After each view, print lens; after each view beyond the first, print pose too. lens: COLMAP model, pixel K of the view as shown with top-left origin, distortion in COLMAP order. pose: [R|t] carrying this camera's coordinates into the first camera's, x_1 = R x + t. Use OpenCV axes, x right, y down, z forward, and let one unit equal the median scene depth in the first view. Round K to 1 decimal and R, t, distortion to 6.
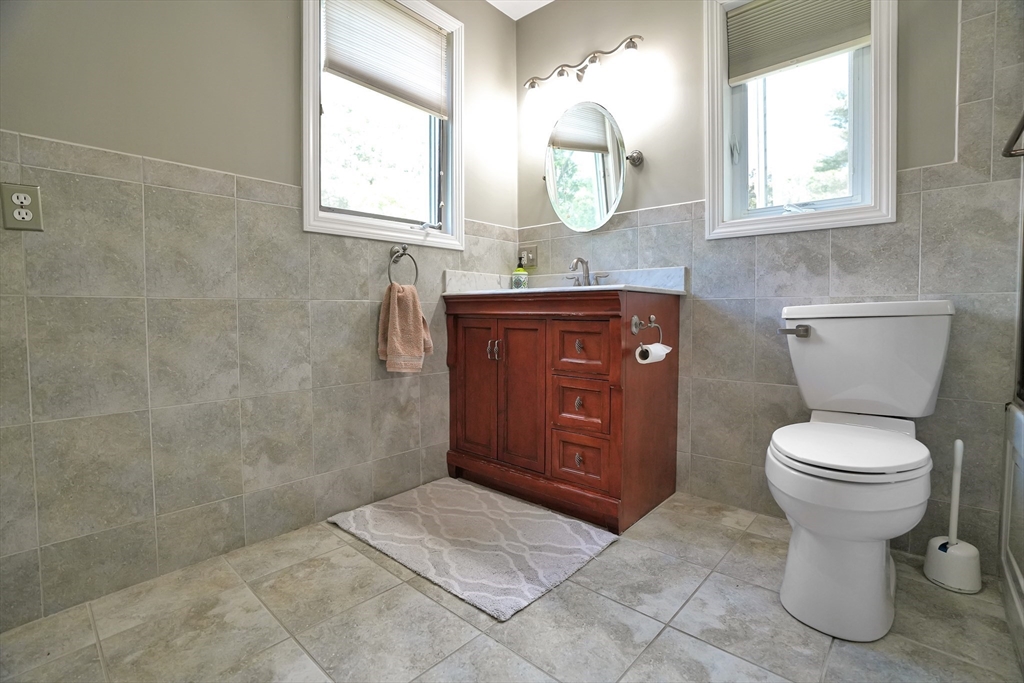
lens RADIAL K [[475.0, 0, 512.0], [0, 475.0, 341.5], [0, 0, 1]] dist [-0.078279, 0.029058]
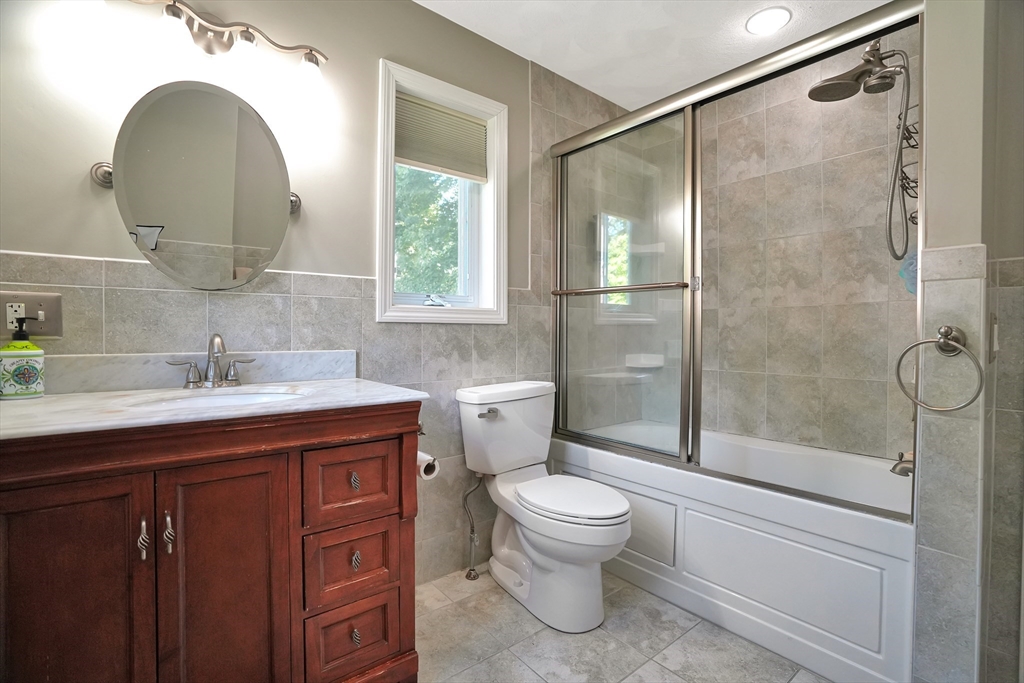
lens RADIAL K [[475.0, 0, 512.0], [0, 475.0, 341.5], [0, 0, 1]] dist [-0.078279, 0.029058]
pose [[0.138970, -0.023413, 0.990020, -0.508263], [0.049428, 0.998638, 0.016678, -0.197378], [-0.989062, 0.046617, 0.139938, 0.663743]]
